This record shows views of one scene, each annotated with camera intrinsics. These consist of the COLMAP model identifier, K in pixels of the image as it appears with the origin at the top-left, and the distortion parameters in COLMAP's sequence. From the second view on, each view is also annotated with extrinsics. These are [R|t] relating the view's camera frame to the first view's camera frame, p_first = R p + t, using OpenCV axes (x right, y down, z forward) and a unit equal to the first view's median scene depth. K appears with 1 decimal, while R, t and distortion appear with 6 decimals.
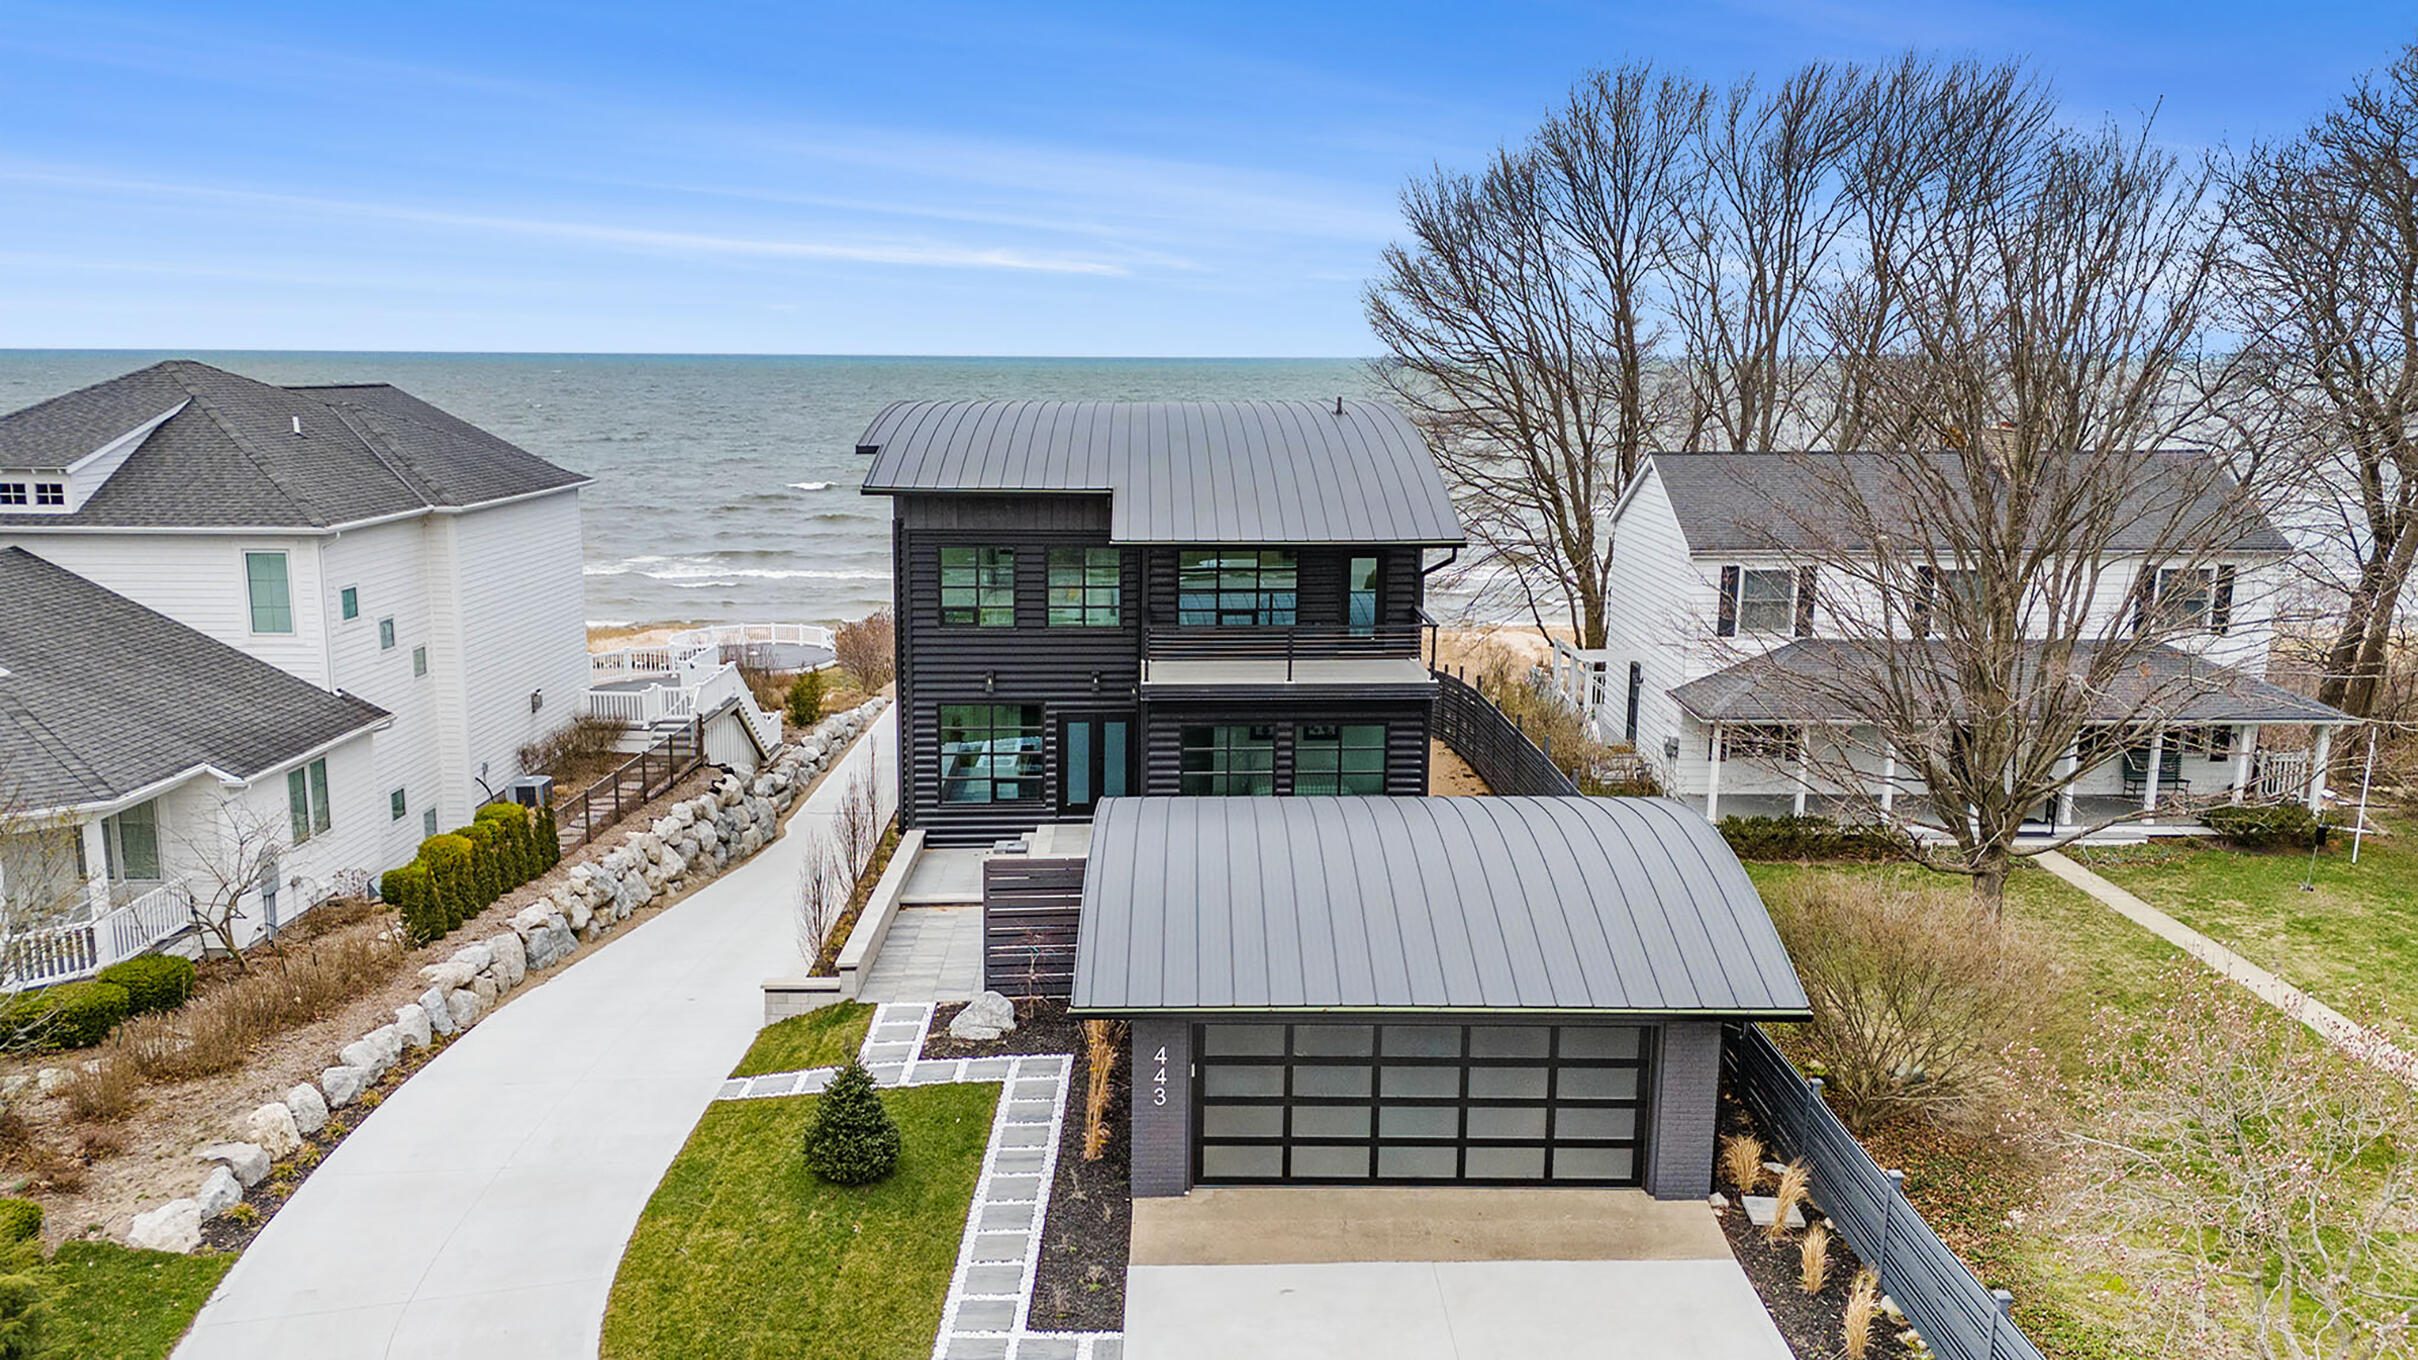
lens RADIAL K [[1750.7, 0, 1219.5], [0, 1750.7, 676.0], [0, 0, 1]] dist [0.079917, -0.077341]
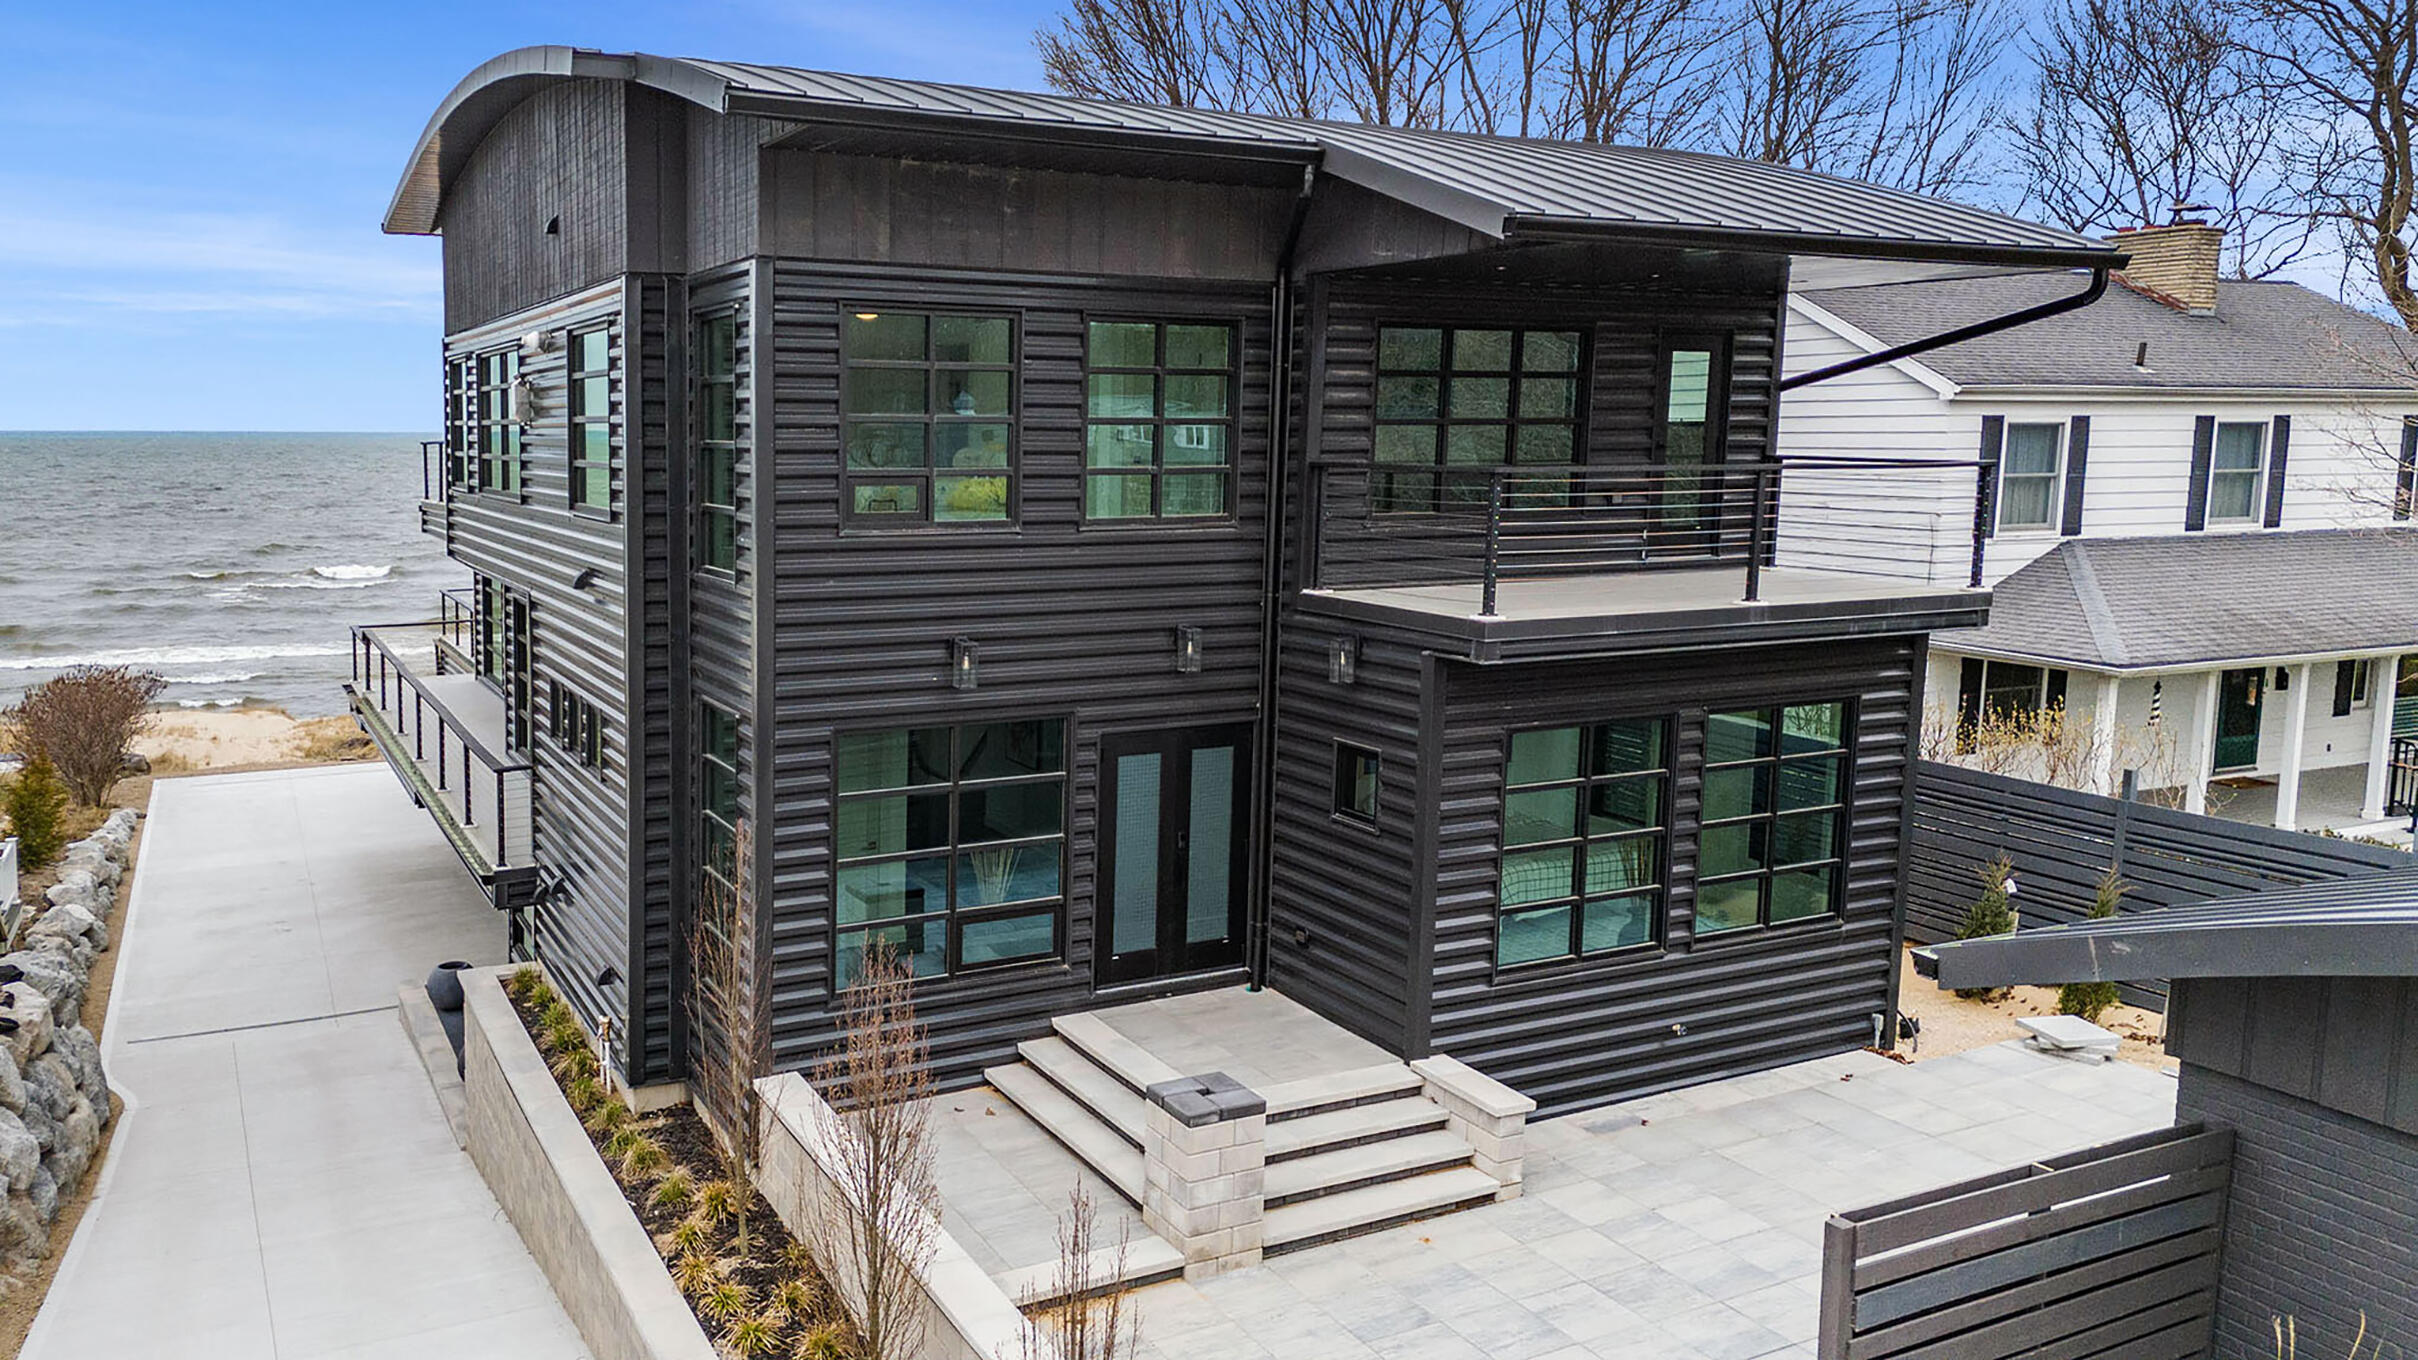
lens RADIAL K [[1785.5, 0, 967.3], [0, 1785.5, 677.6], [0, 0, 1]] dist [0.089870, -0.082712]
pose [[0.926645, -0.060023, 0.371114, -0.305086], [0.078482, 0.996307, -0.034825, 0.022314], [-0.367653, 0.061396, 0.927934, 0.692293]]
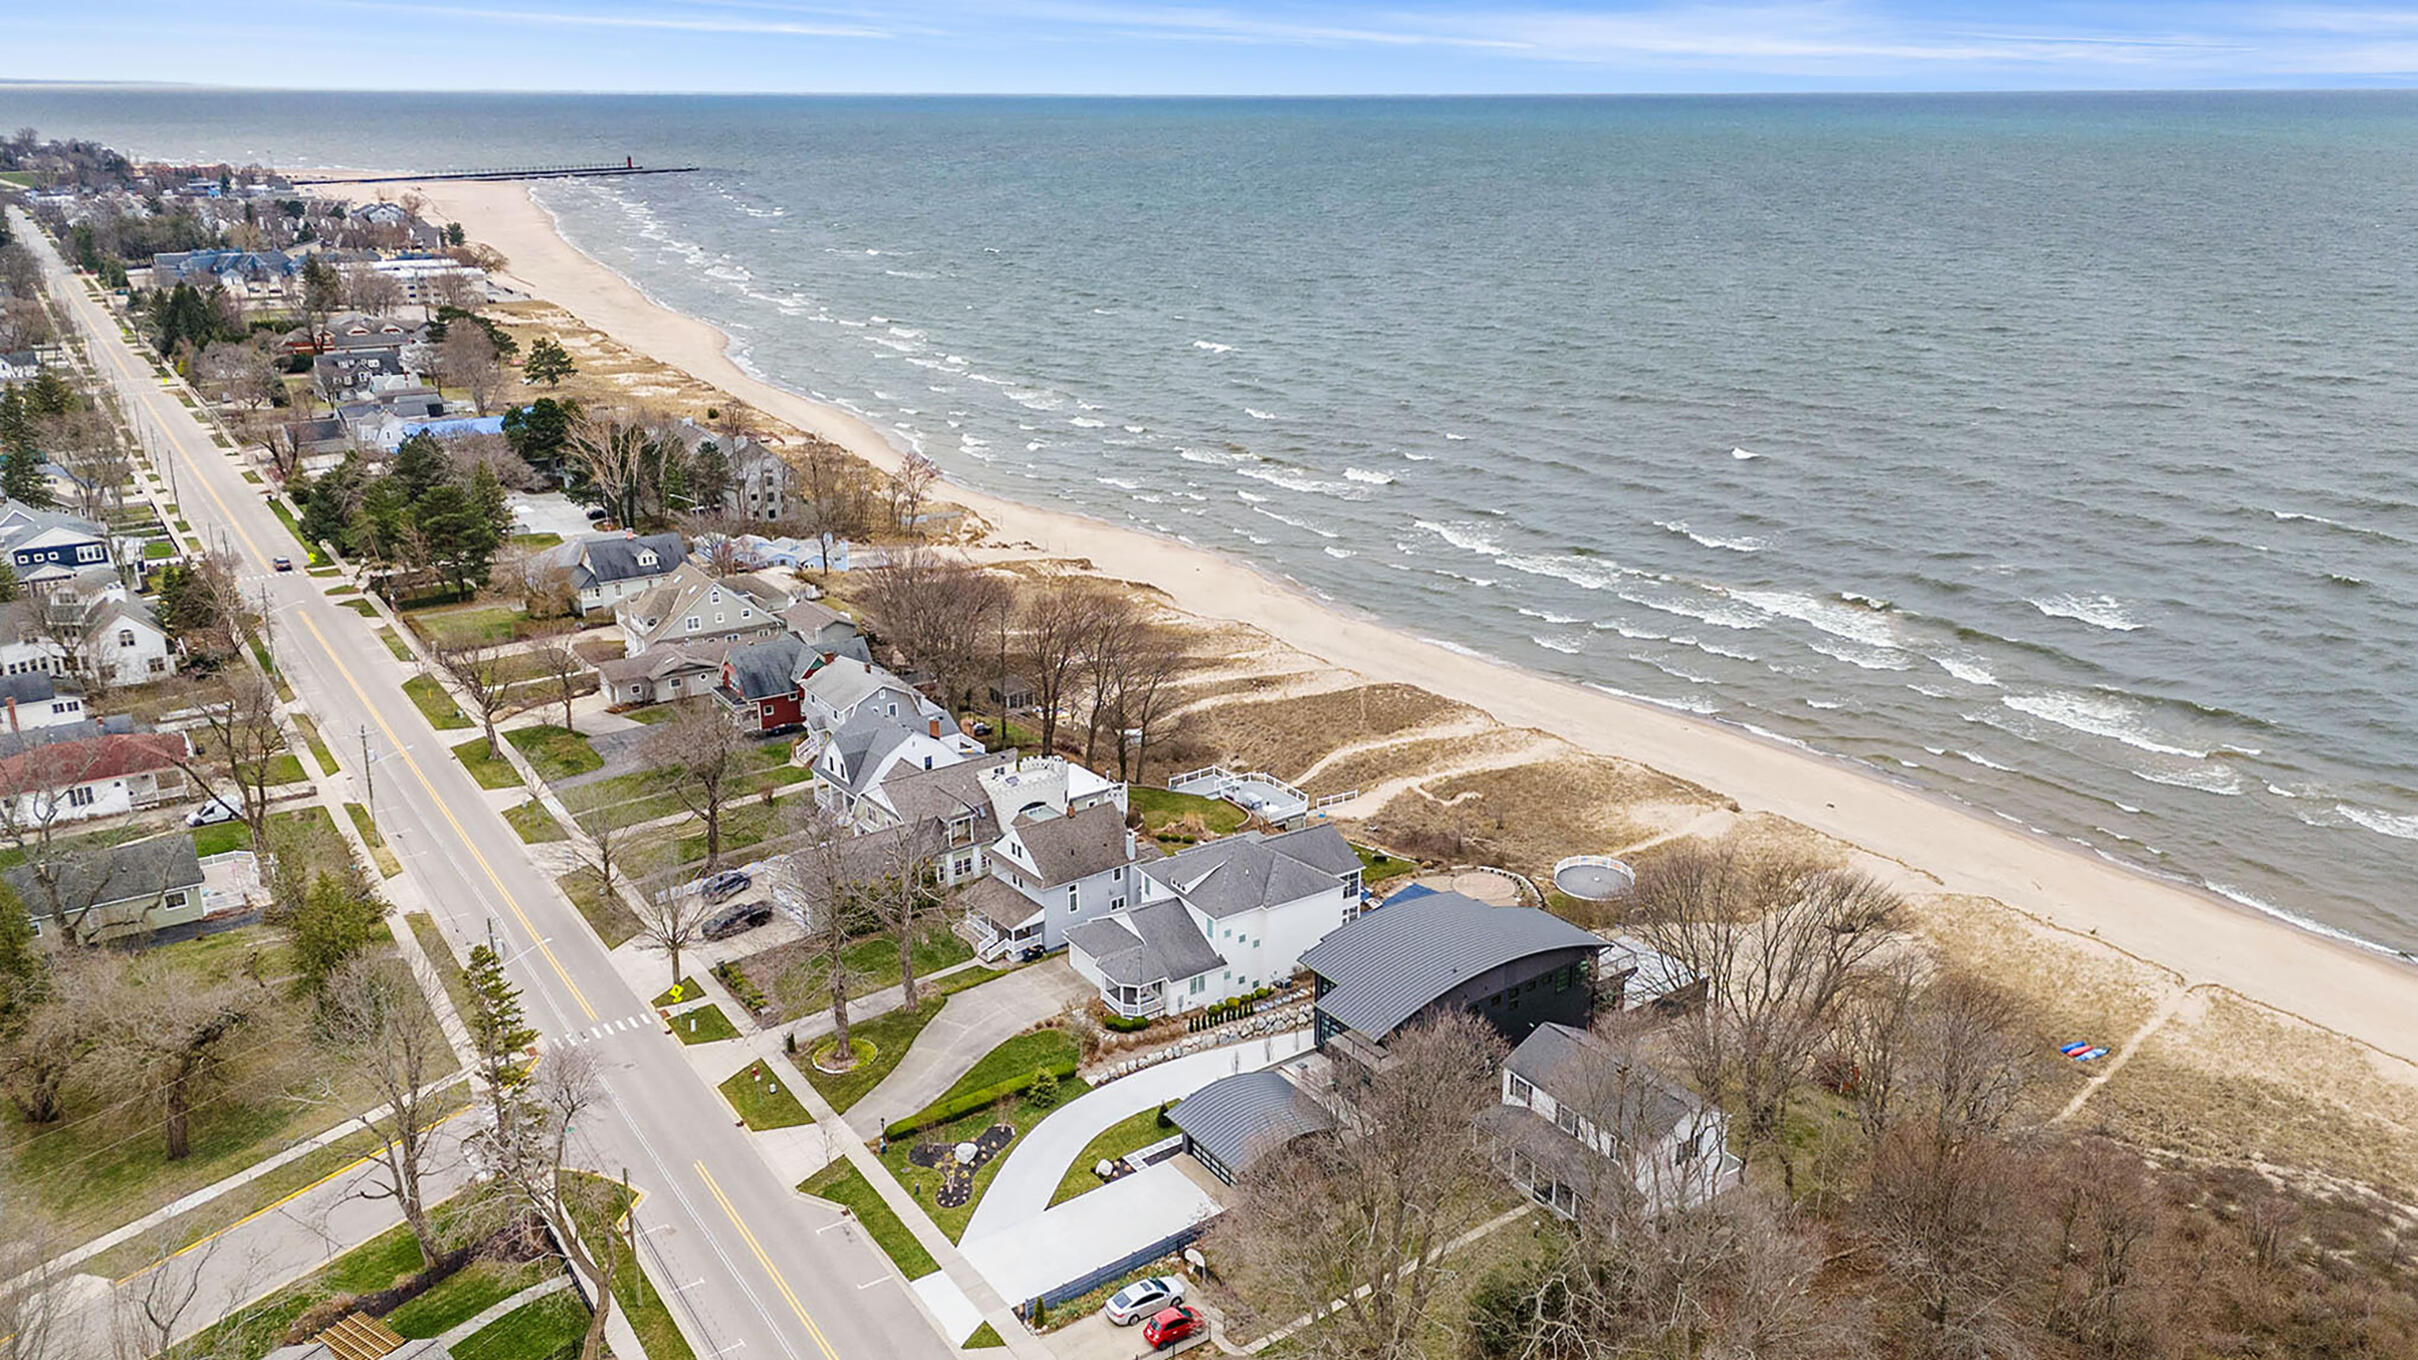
lens RADIAL K [[1750.7, 0, 1219.5], [0, 1750.7, 676.0], [0, 0, 1]] dist [0.079917, -0.077341]
pose [[0.557649, 0.233808, -0.796468, 2.591623], [-0.130674, 0.972274, 0.193926, -1.418936], [0.819727, -0.004065, 0.572740, -1.301492]]
